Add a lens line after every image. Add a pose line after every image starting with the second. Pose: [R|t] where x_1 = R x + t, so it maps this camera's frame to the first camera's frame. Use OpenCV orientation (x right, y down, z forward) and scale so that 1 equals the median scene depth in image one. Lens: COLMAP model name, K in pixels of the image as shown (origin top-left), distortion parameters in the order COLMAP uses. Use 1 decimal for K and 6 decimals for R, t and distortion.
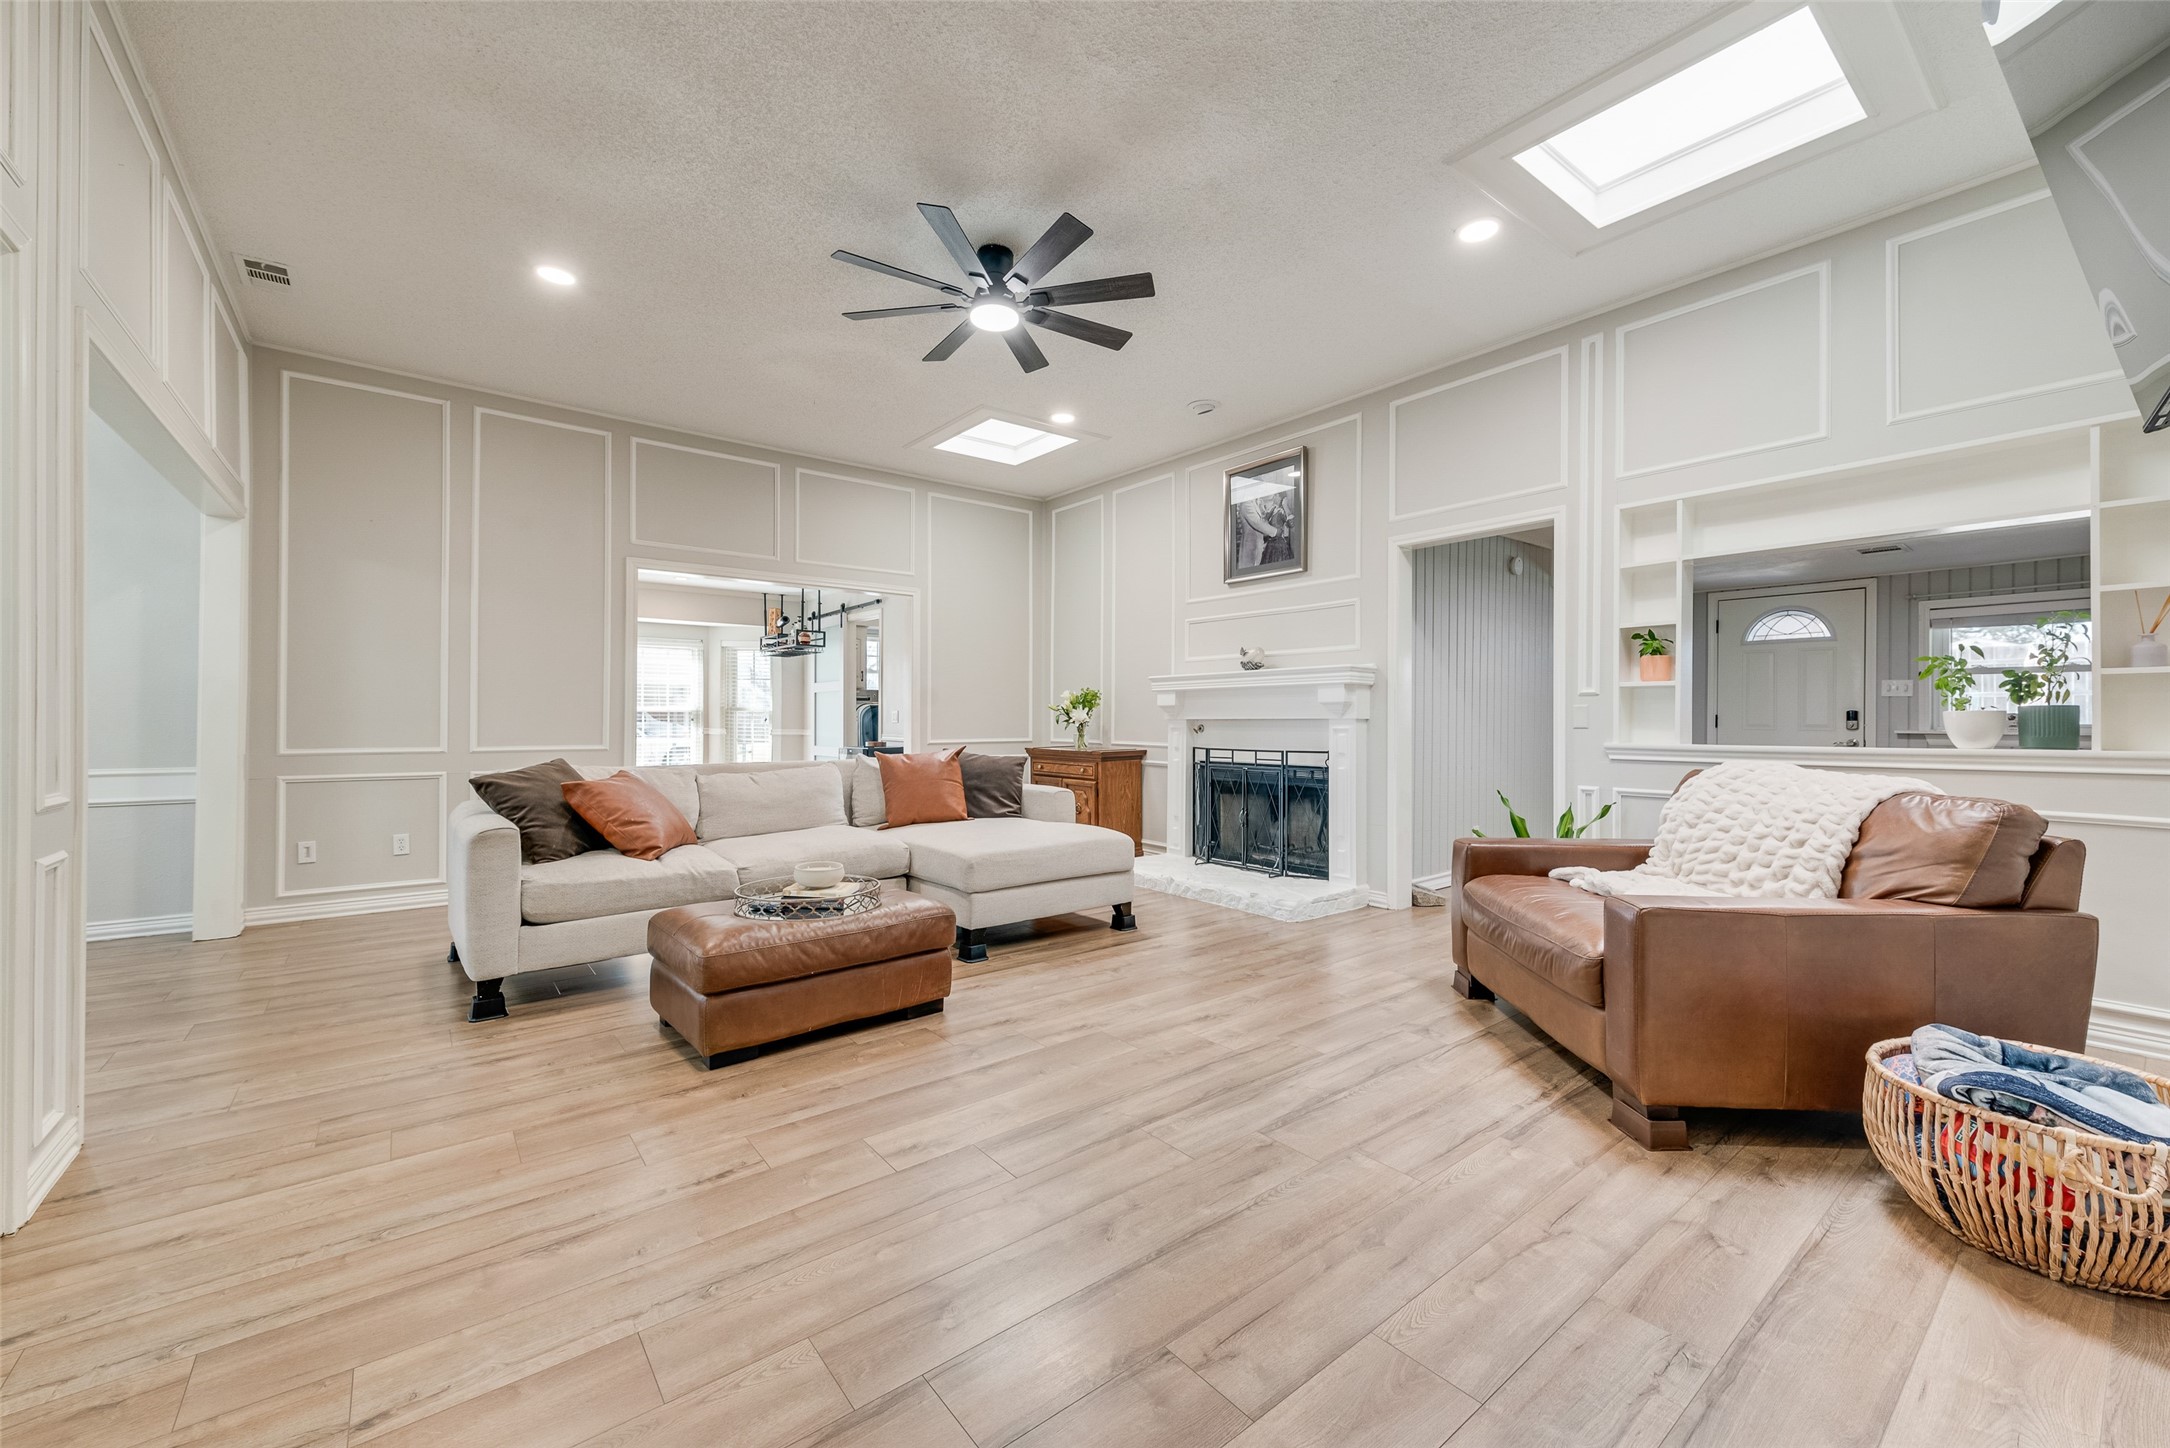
lens RADIAL K [[849.3, 0, 1079.8], [0, 849.3, 717.3], [0, 0, 1]] dist [0.009354, -0.000241]
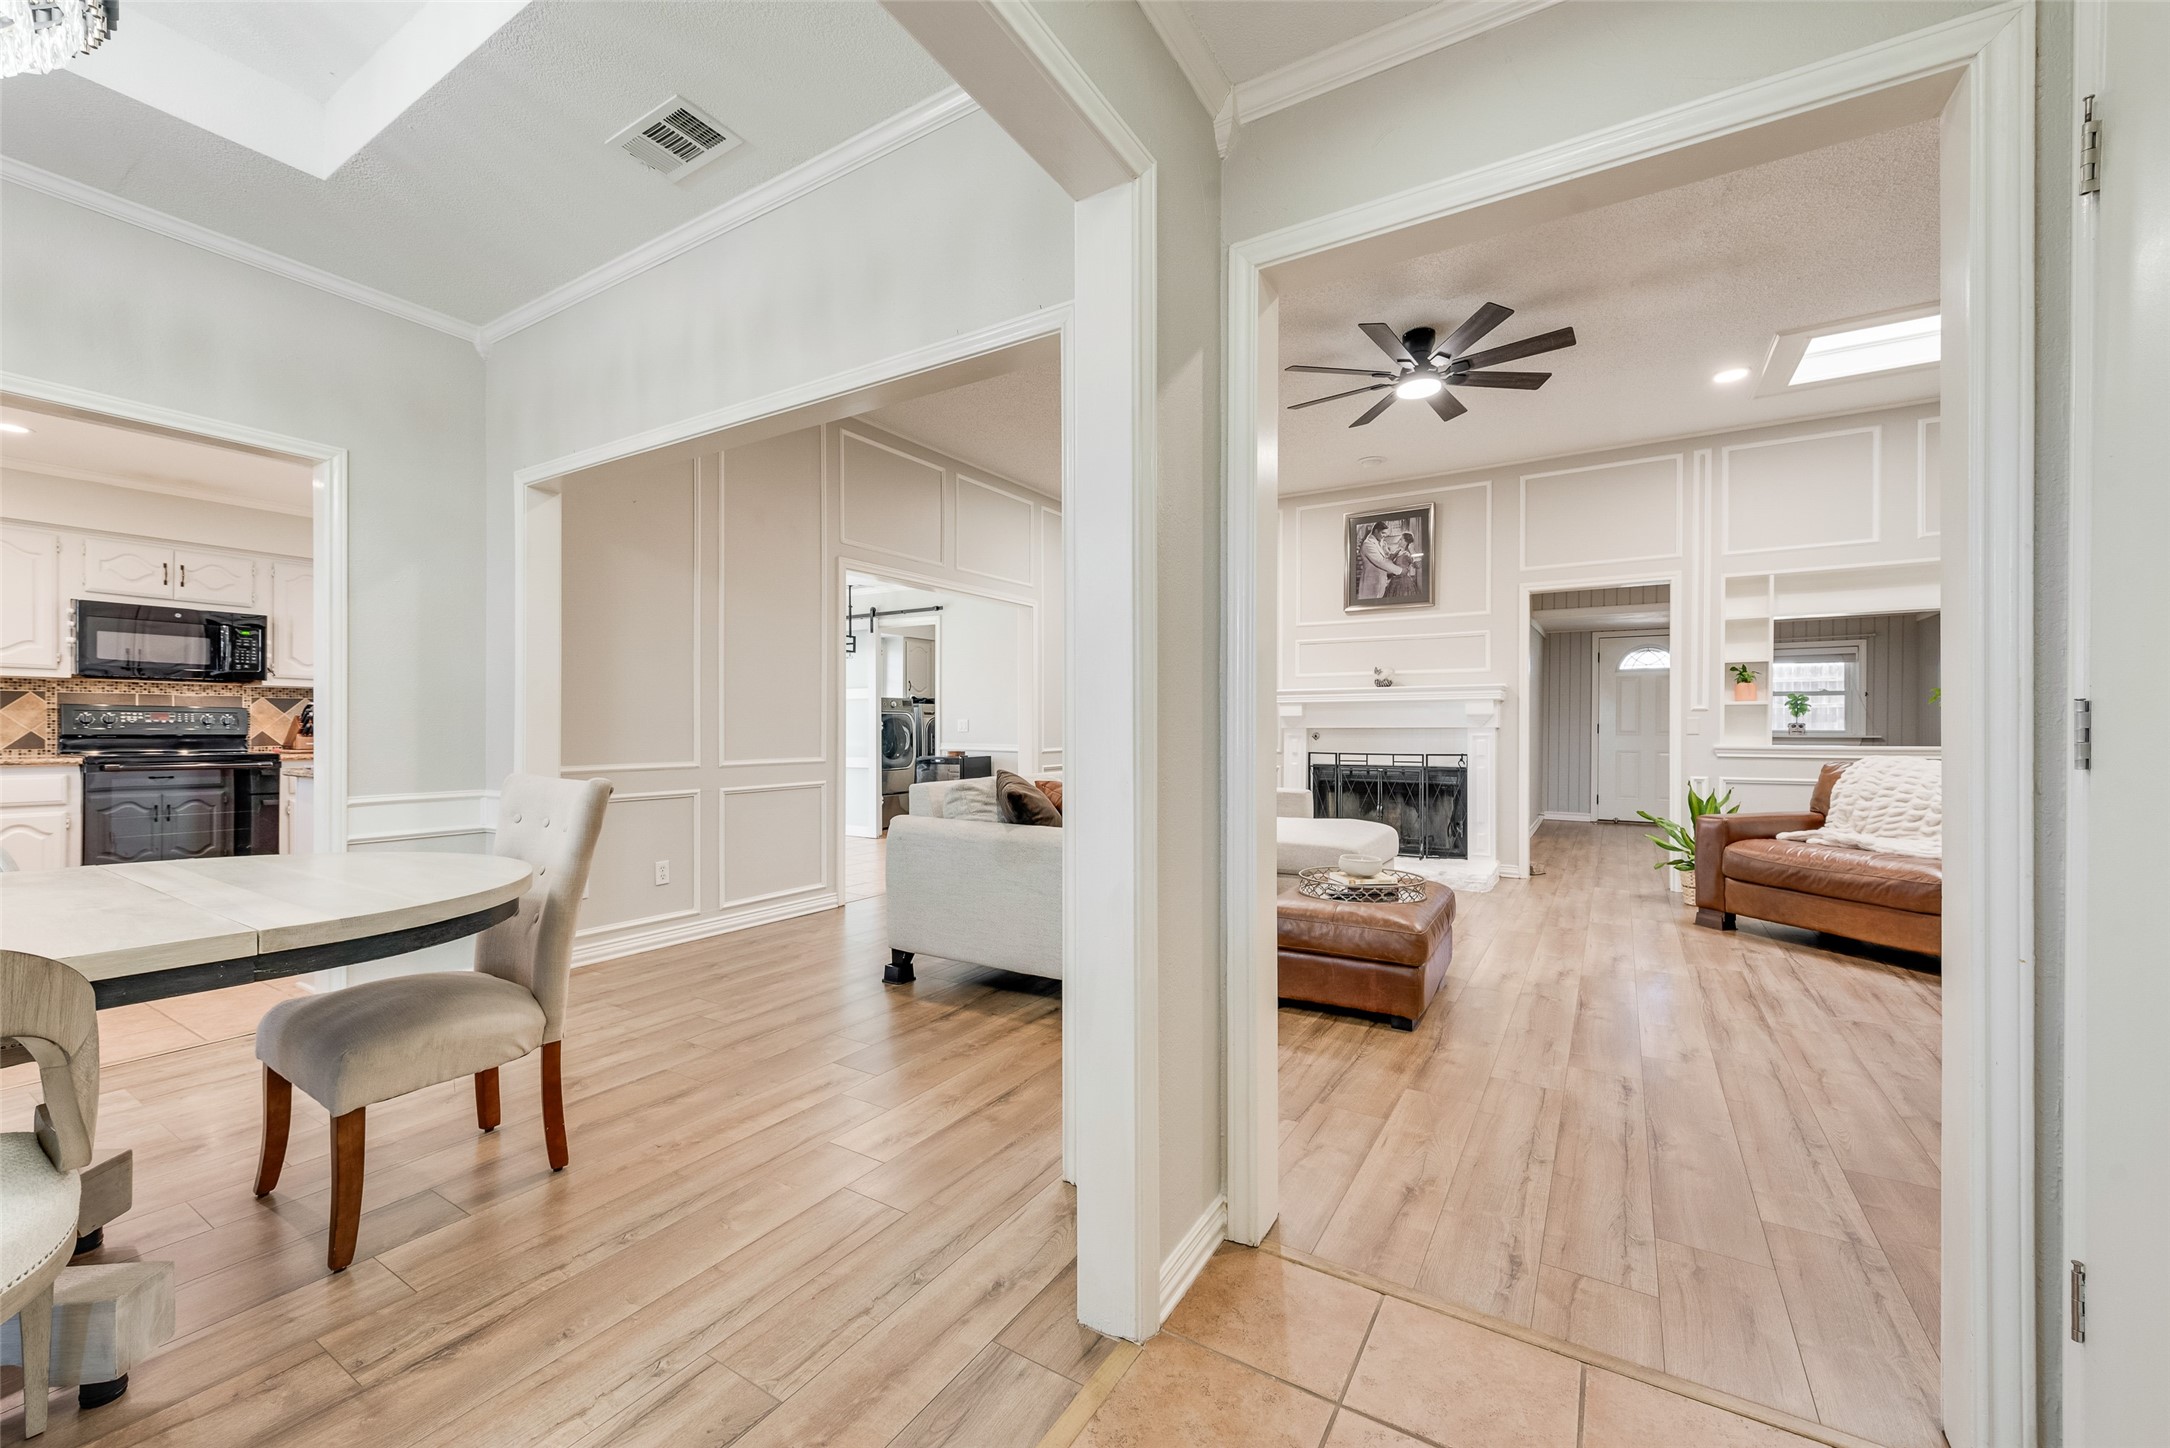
lens RADIAL K [[848.2, 0, 1084.5], [0, 848.2, 727.8], [0, 0, 1]] dist [0.017764, -0.005673]
pose [[0.941128, -0.001708, 0.338047, -0.657493], [0.000375, 0.999992, 0.004009, -0.003367], [-0.338051, -0.003647, 0.941121, 0.029404]]
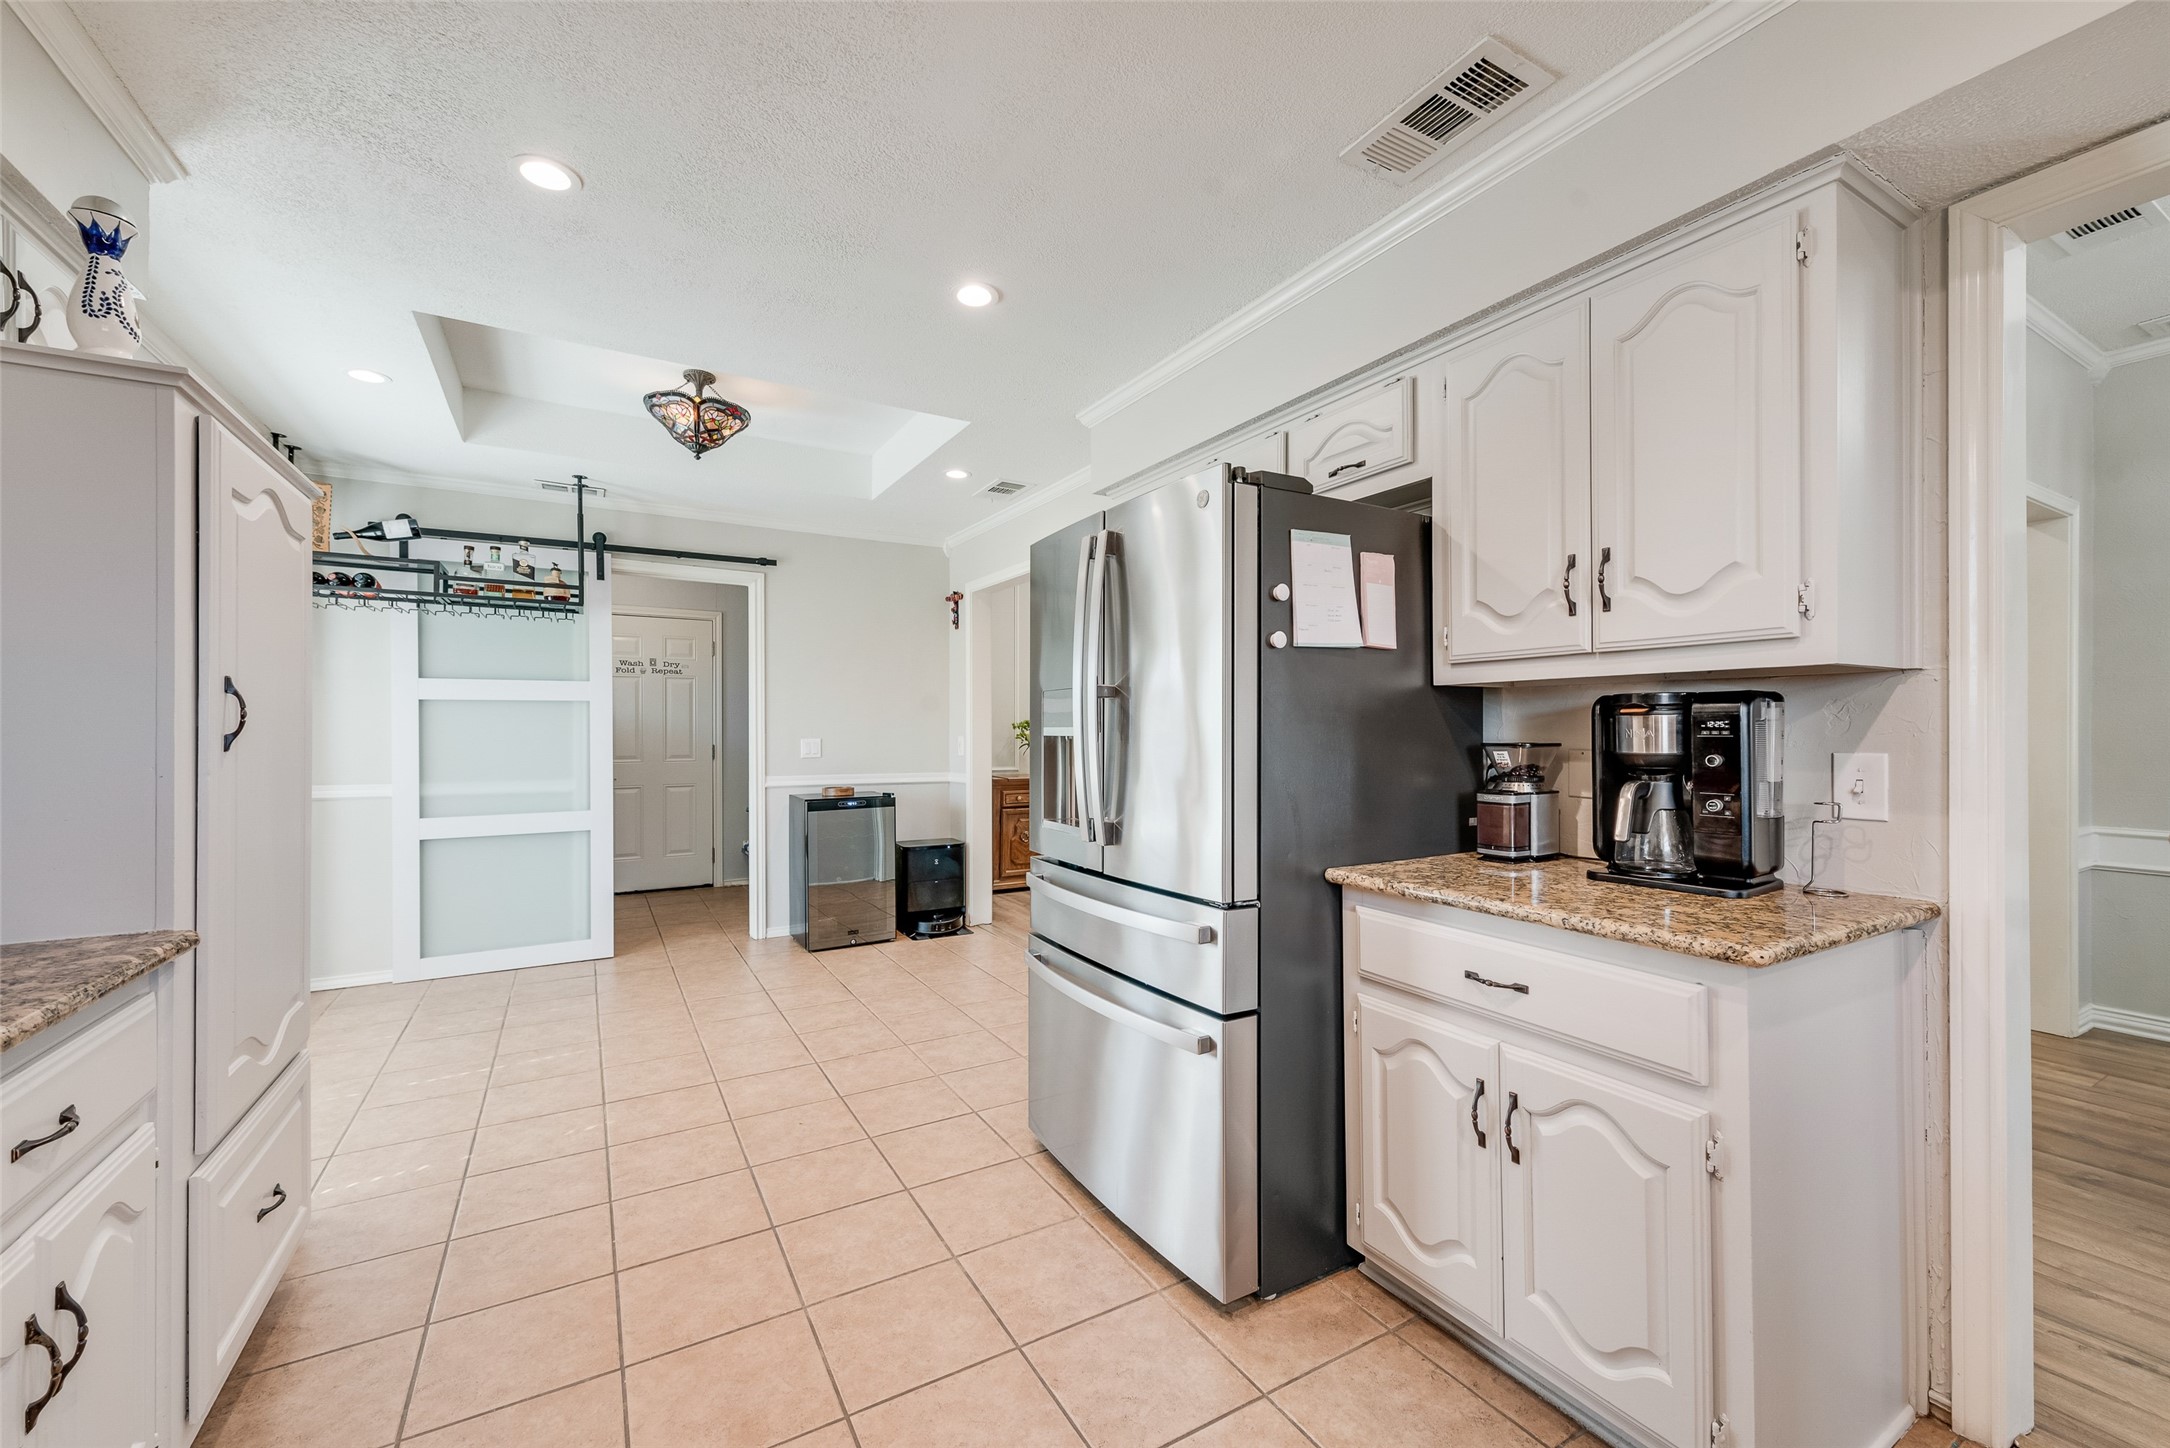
lens RADIAL K [[858.8, 0, 1085.7], [0, 858.8, 727.1], [0, 0, 1]] dist [0.018533, -0.006169]
pose [[0.142703, -0.000843, 0.989765, -1.317118], [-0.001962, 0.999997, 0.001134, -0.028900], [-0.989764, -0.002104, 0.142701, 1.094614]]
